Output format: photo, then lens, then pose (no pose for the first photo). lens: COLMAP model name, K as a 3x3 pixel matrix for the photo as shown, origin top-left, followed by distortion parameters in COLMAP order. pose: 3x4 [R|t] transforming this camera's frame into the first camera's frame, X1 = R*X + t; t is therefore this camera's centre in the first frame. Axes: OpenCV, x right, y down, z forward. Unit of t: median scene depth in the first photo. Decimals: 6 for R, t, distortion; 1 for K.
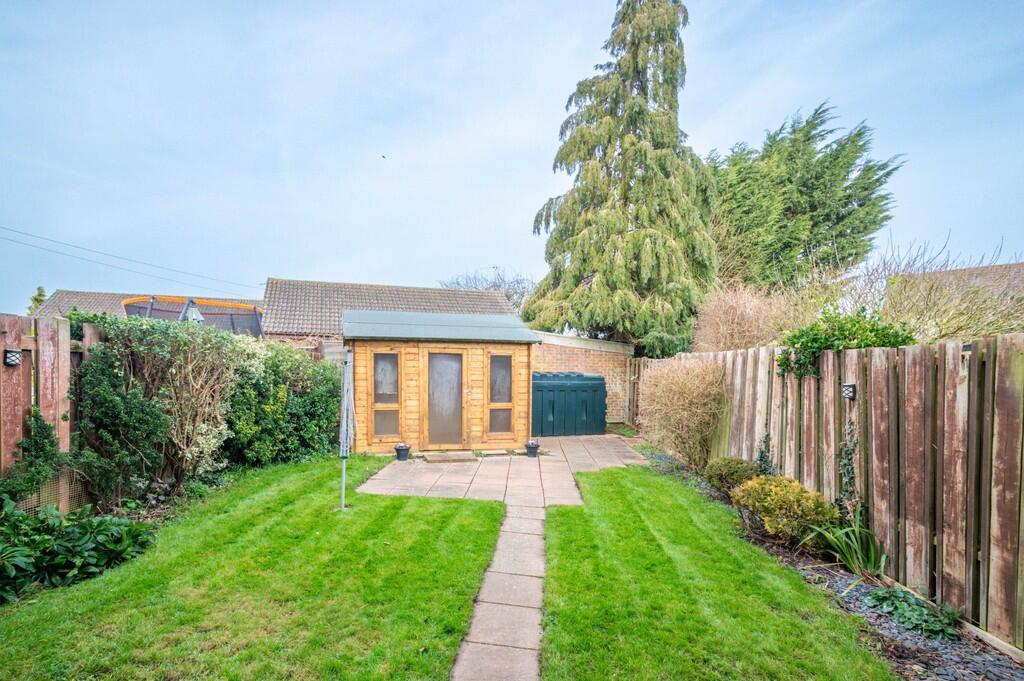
lens RADIAL K [[464.1, 0, 478.1], [0, 464.1, 392.3], [0, 0, 1]] dist [0.010716, 0.001959]
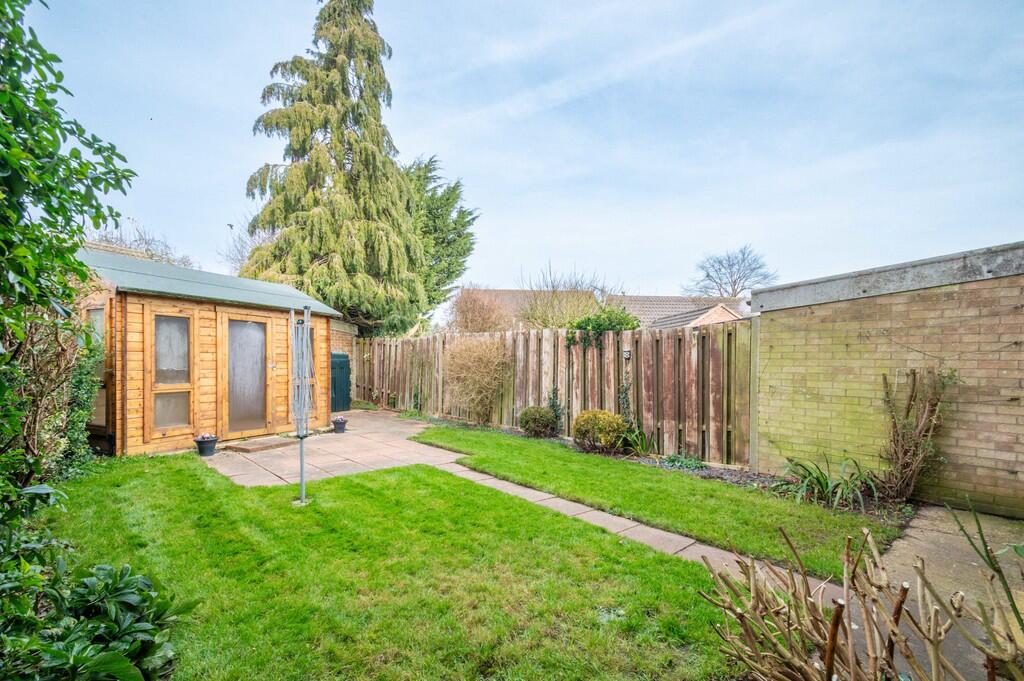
lens RADIAL K [[464.1, 0, 478.4], [0, 464.1, 360.1], [0, 0, 1]] dist [0.010716, 0.001959]
pose [[0.653298, -0.001323, 0.757099, -0.434849], [0.033829, 0.999051, -0.027445, 0.023664], [-0.756344, 0.043541, 0.652723, 0.141158]]
